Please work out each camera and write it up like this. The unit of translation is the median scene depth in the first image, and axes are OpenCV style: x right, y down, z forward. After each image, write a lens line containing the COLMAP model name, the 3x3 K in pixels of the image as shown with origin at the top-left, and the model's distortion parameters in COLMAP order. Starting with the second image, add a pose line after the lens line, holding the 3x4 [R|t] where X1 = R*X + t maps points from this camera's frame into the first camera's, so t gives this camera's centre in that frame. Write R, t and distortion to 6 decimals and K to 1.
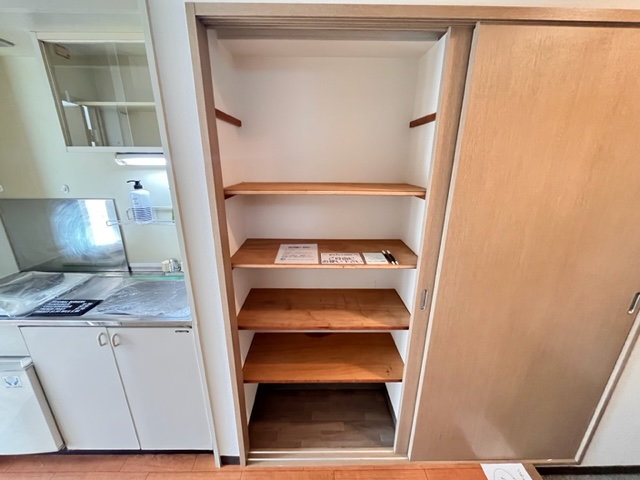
lens RADIAL K [[258.3, 0, 320.0], [0, 258.3, 240.0], [0, 0, 1]] dist [-0.002424, -0.000067]
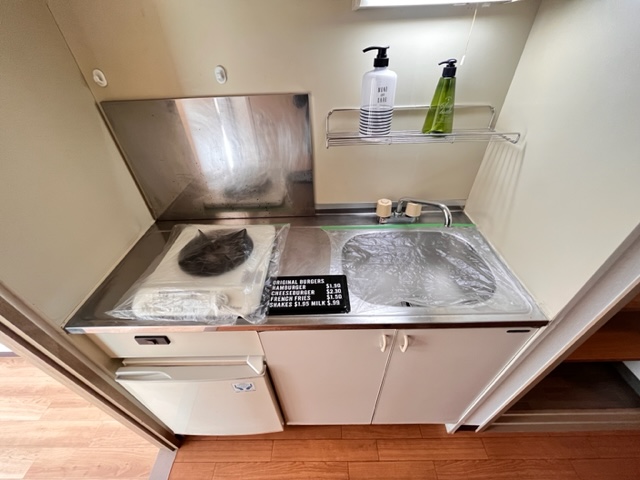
lens RADIAL K [[258.3, 0, 320.0], [0, 258.3, 240.0], [0, 0, 1]] dist [-0.002424, -0.000067]
pose [[0.999228, -0.022728, -0.032045, -0.818493], [0.032710, 0.933072, 0.358199, -0.068888], [0.021759, -0.358970, 0.933095, 0.413474]]
